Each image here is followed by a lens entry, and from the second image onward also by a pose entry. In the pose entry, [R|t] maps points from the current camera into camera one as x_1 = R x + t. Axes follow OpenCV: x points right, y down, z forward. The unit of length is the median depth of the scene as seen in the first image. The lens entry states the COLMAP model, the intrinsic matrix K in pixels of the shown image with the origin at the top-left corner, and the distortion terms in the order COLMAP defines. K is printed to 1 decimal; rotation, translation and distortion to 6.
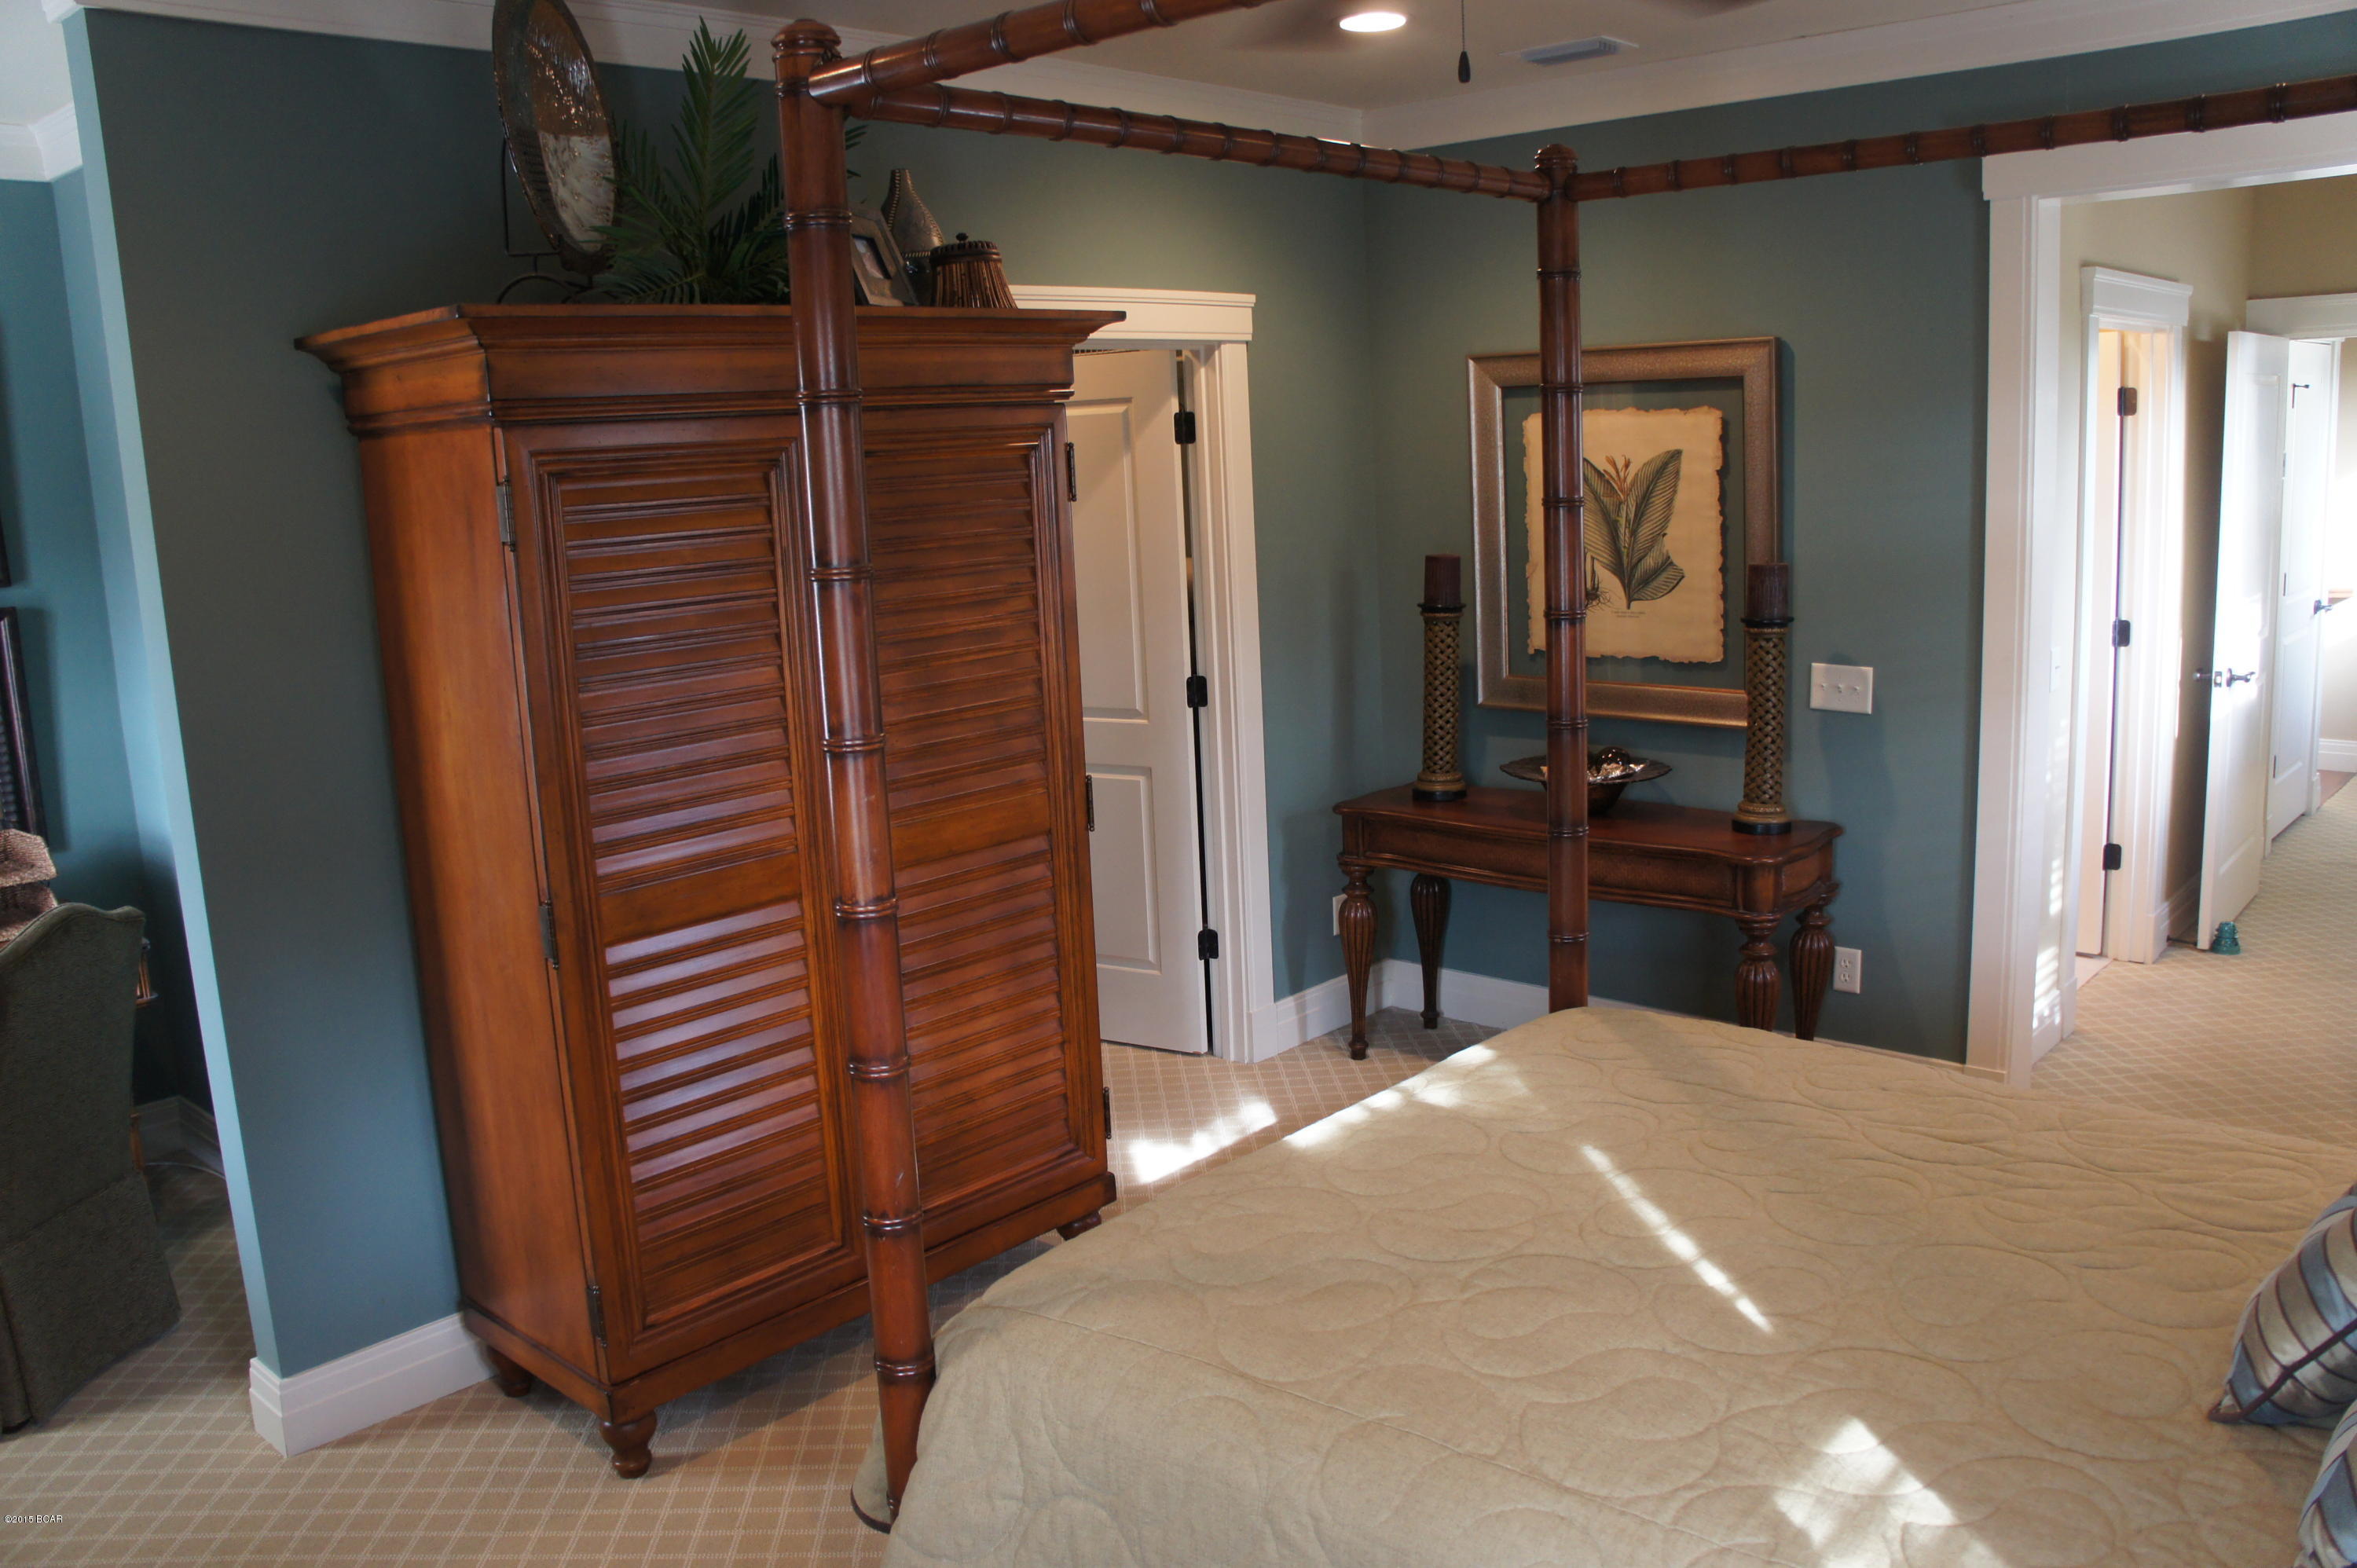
lens RADIAL K [[1882.1, 0, 1178.5], [0, 1882.1, 784.0], [0, 0, 1]] dist [-0.184159, 0.151001]
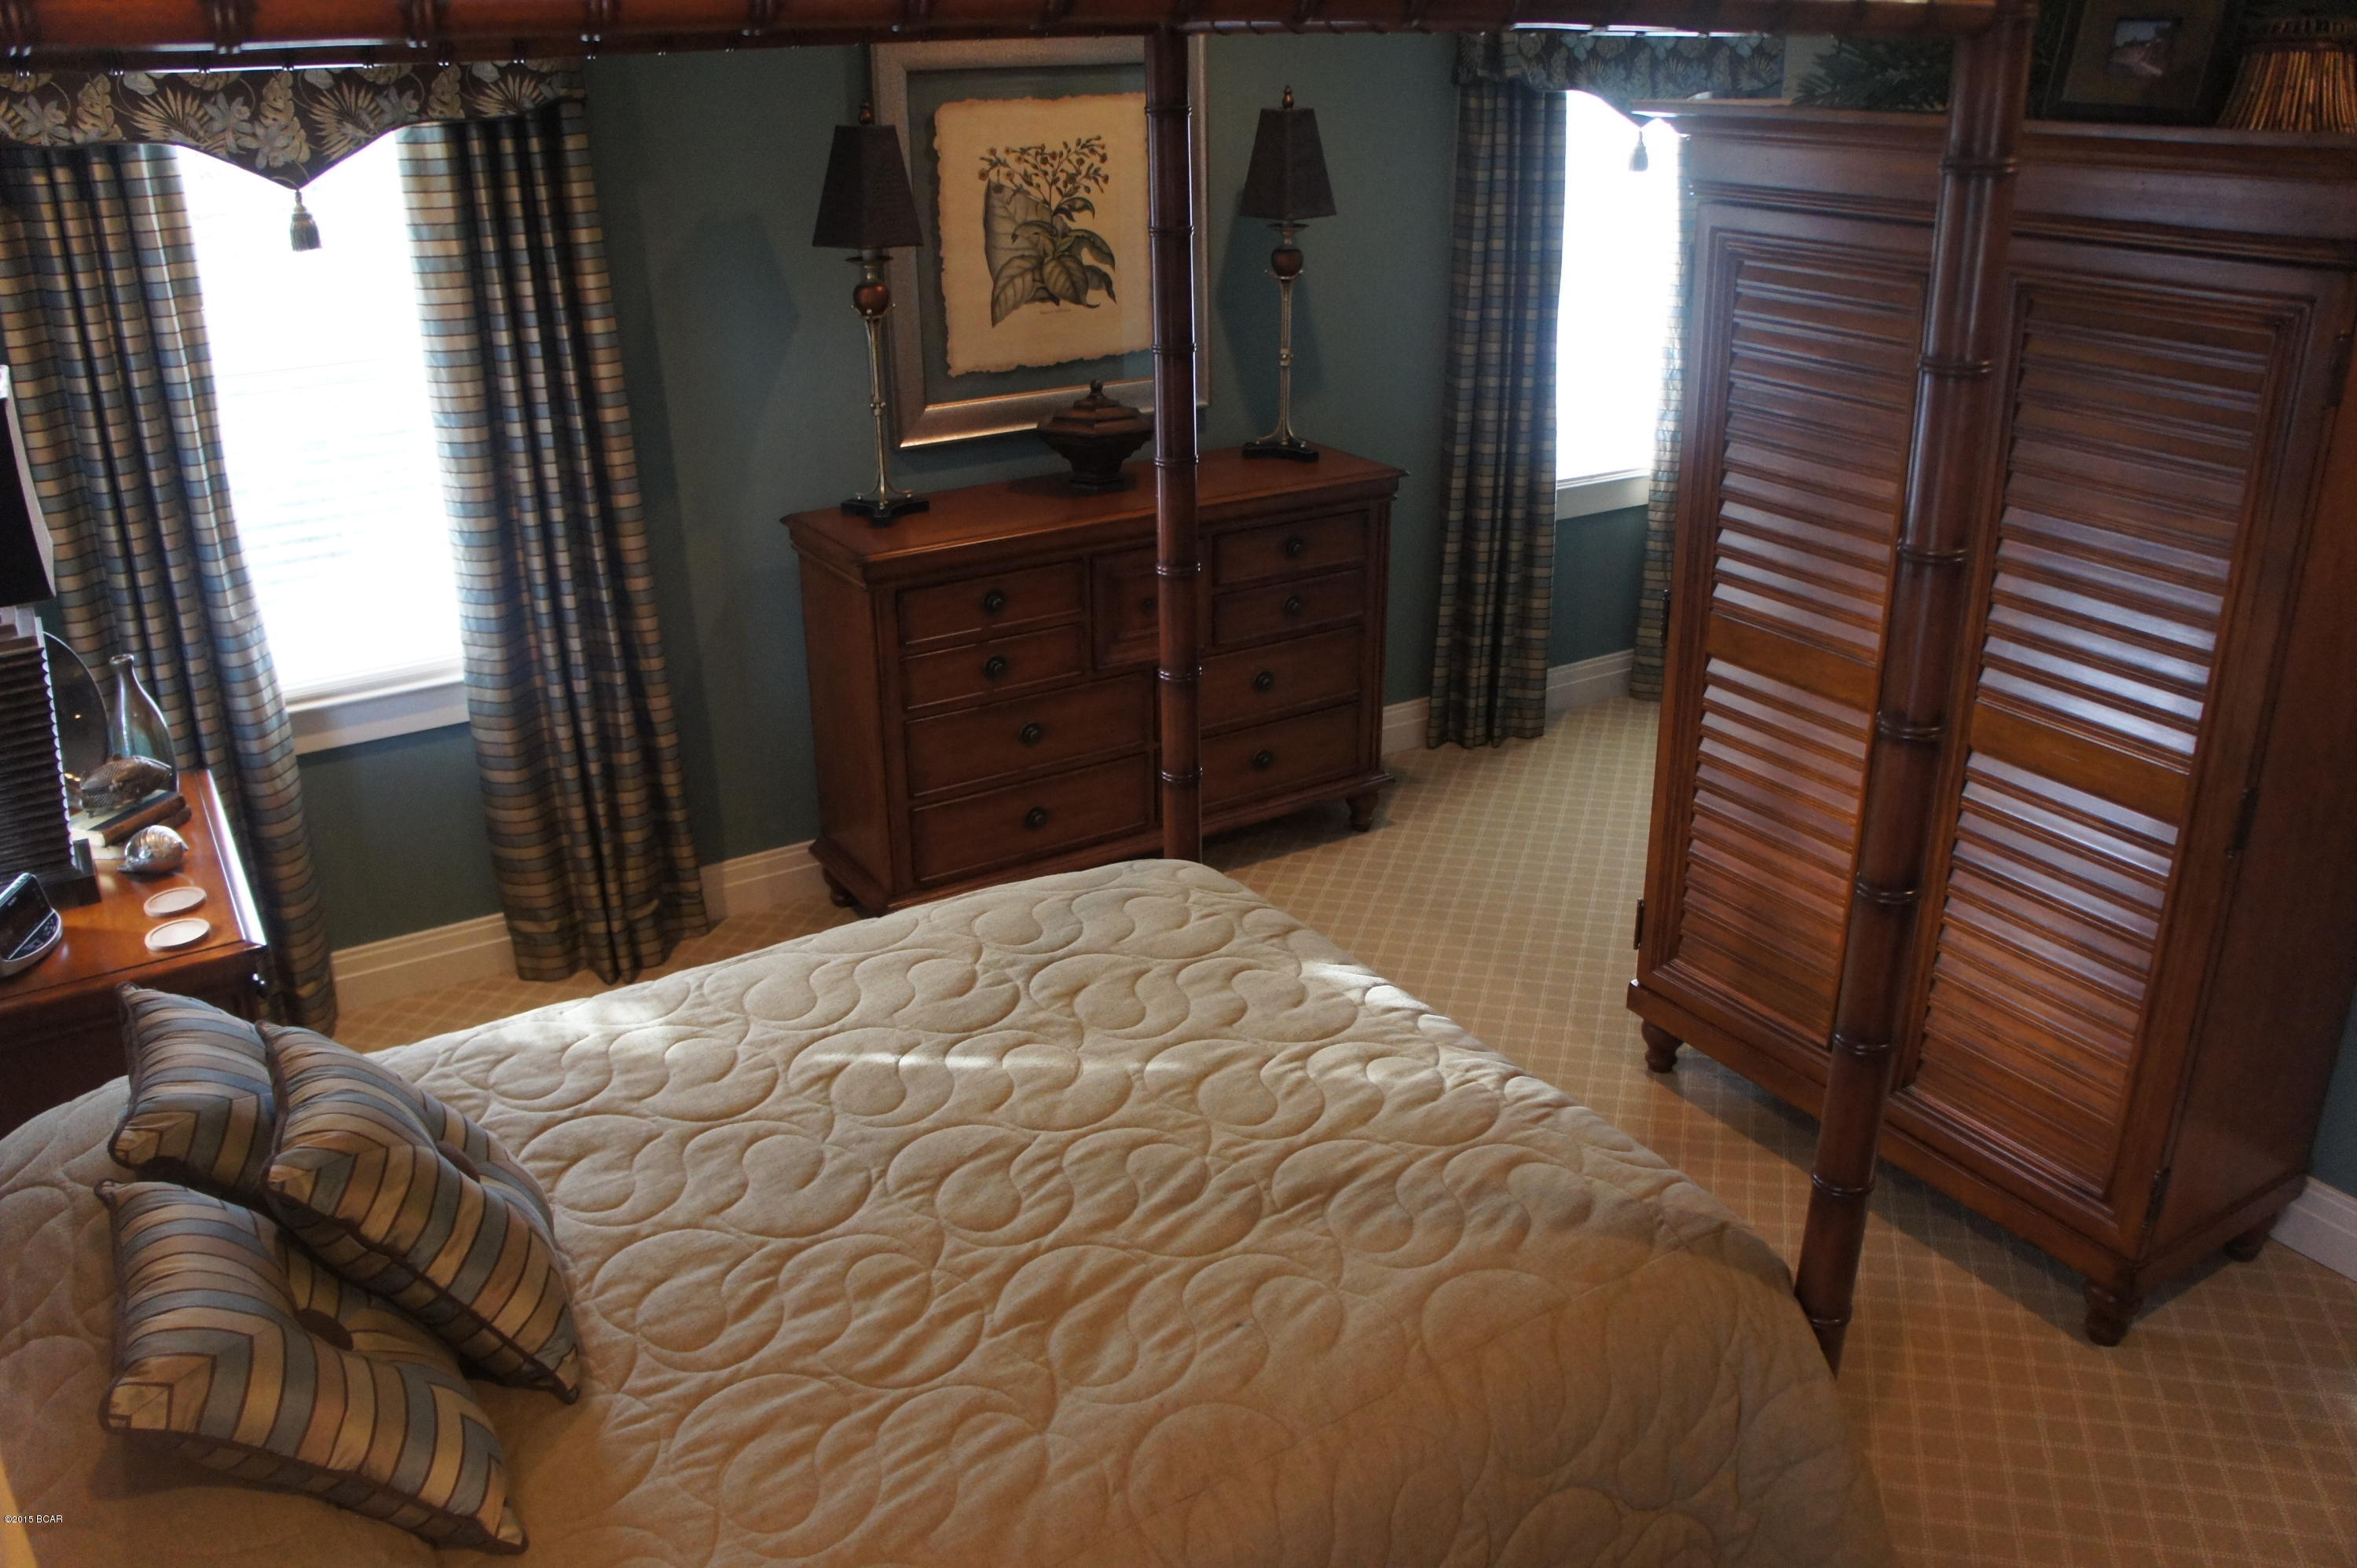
lens RADIAL K [[1838.3, 0, 1211.1], [0, 1838.3, 779.6], [0, 0, 1]] dist [-0.133424, 0.140771]
pose [[-0.262007, 0.408919, -0.874150, 0.758528], [-0.163836, 0.873797, 0.457860, -0.297805], [0.951057, 0.263180, -0.161945, 0.833166]]
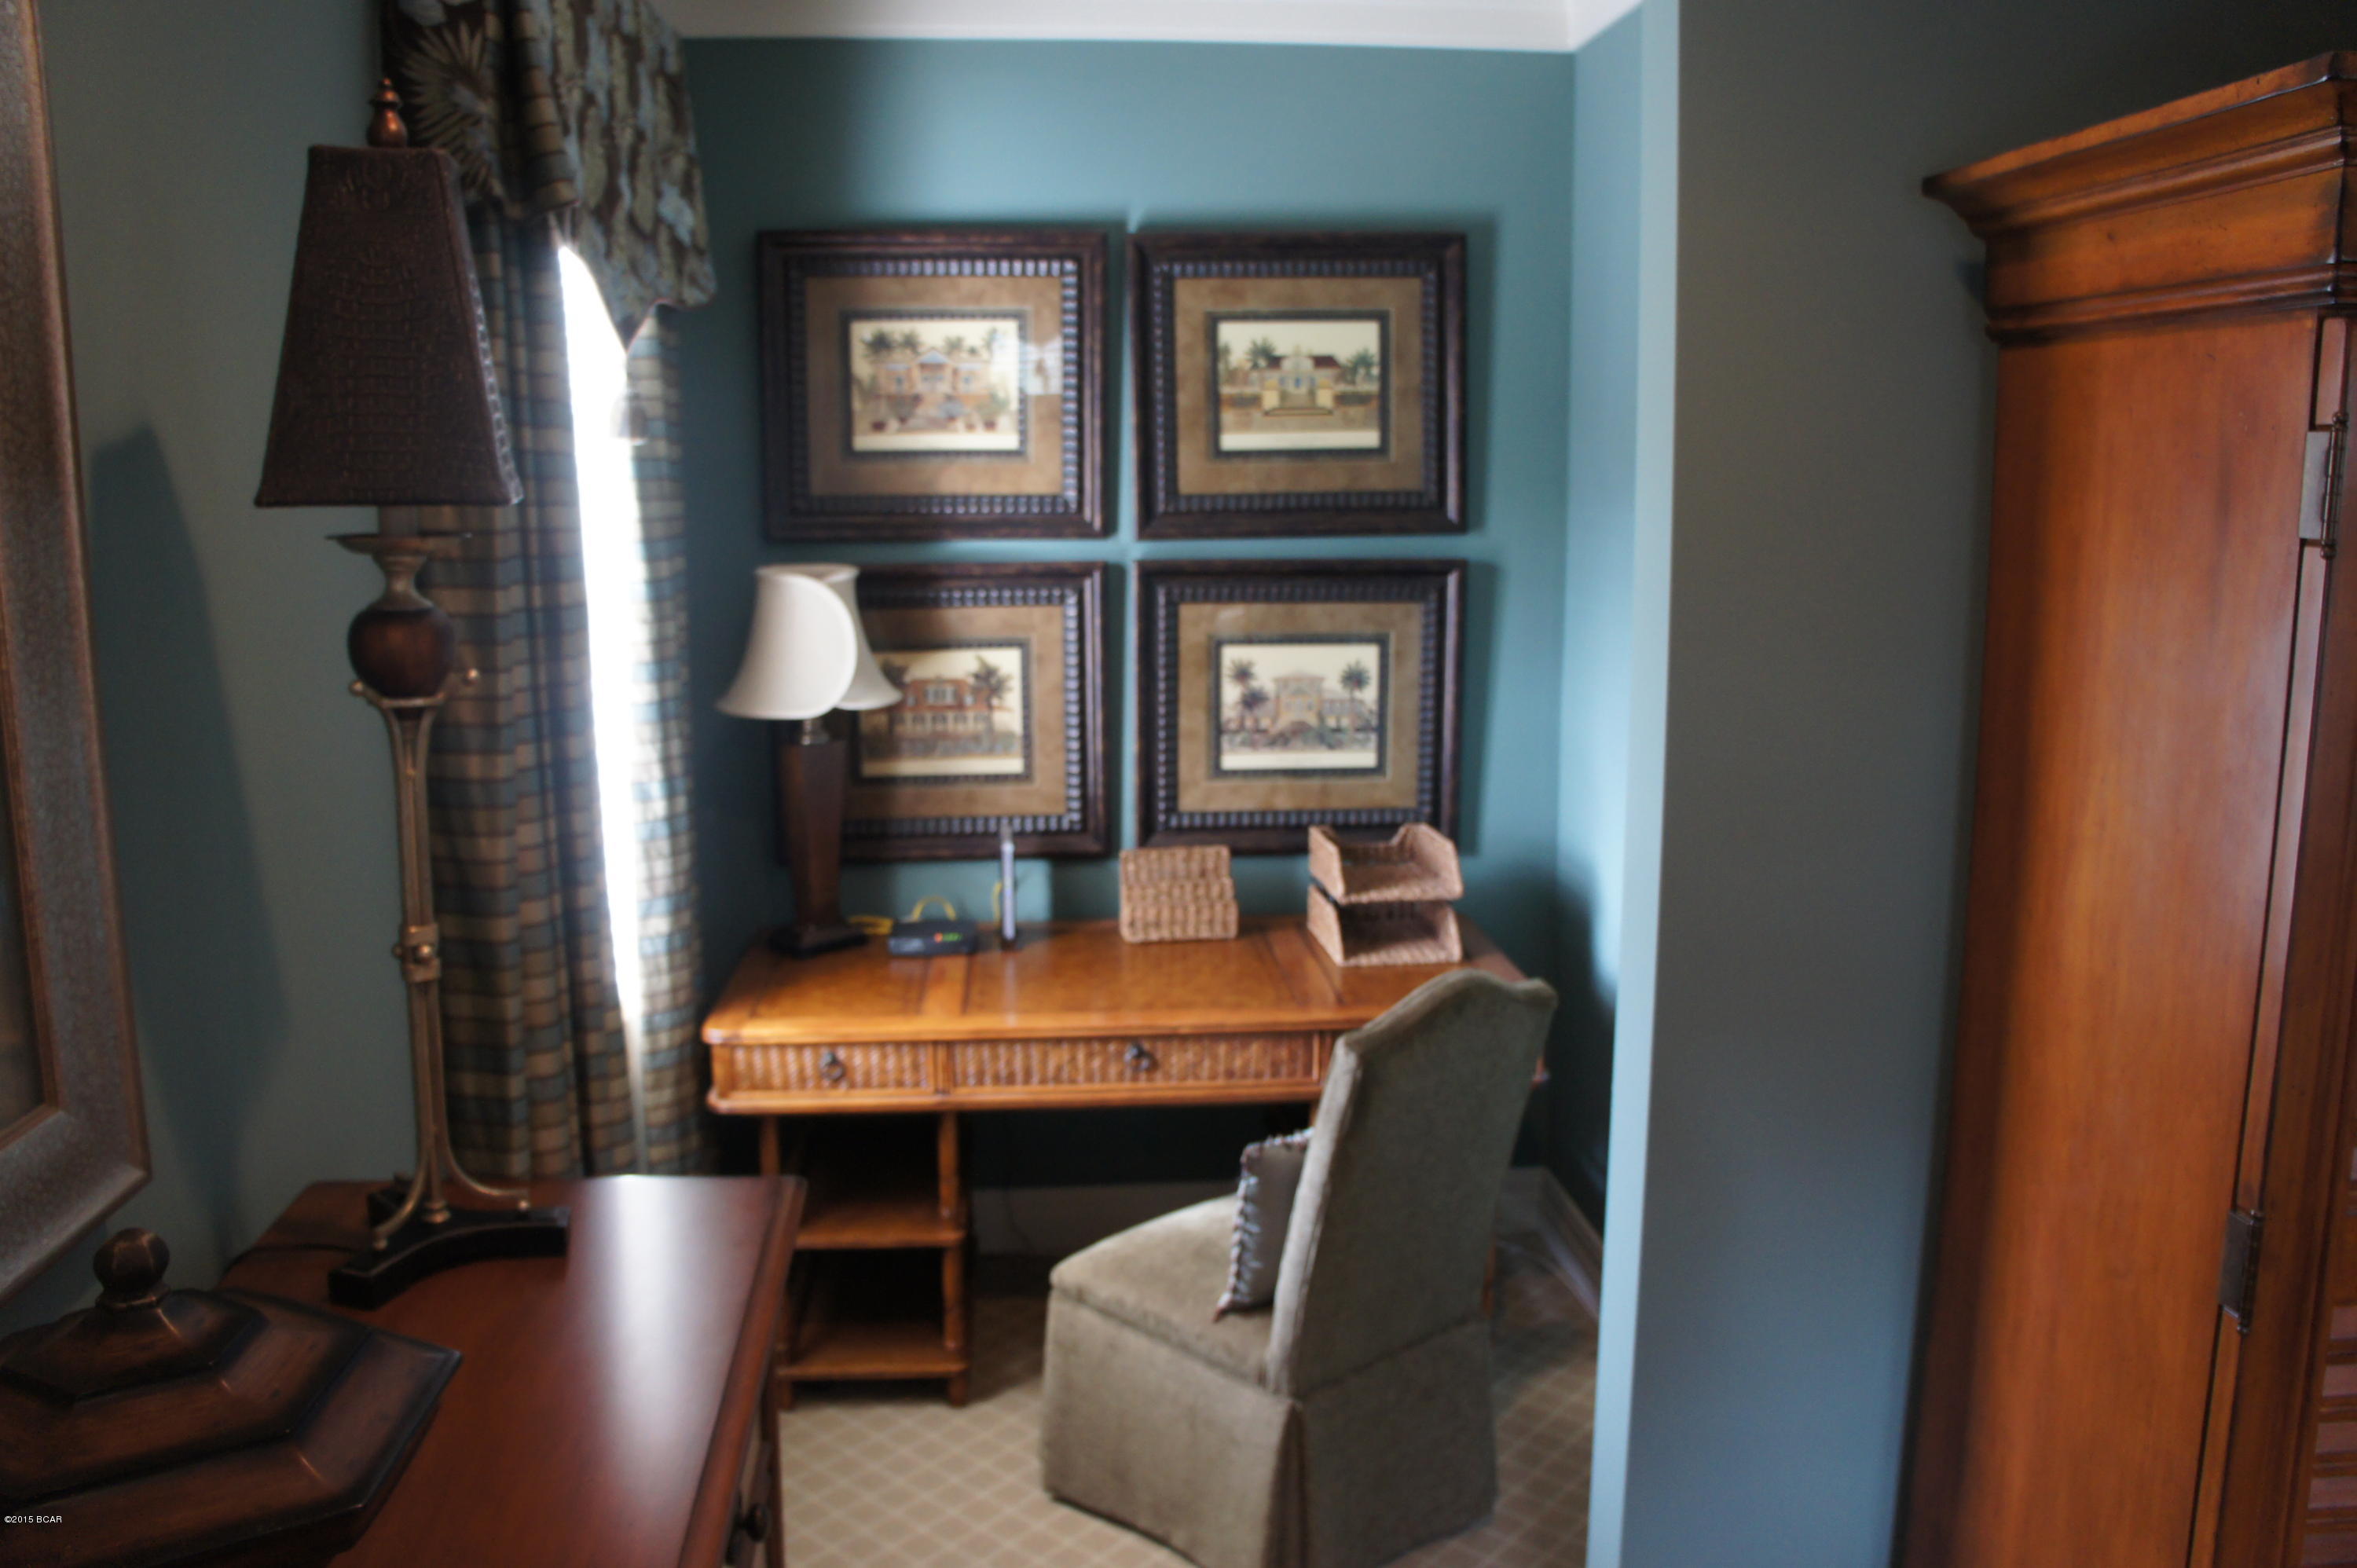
lens RADIAL K [[1813.3, 0, 1228.7], [0, 1813.3, 756.0], [0, 0, 1]] dist [-0.196041, 0.089384]
pose [[0.756499, 0.147556, -0.637132, -0.242175], [-0.154523, 0.986959, 0.045101, -0.038522], [0.635478, 0.064333, 0.769434, 0.373307]]
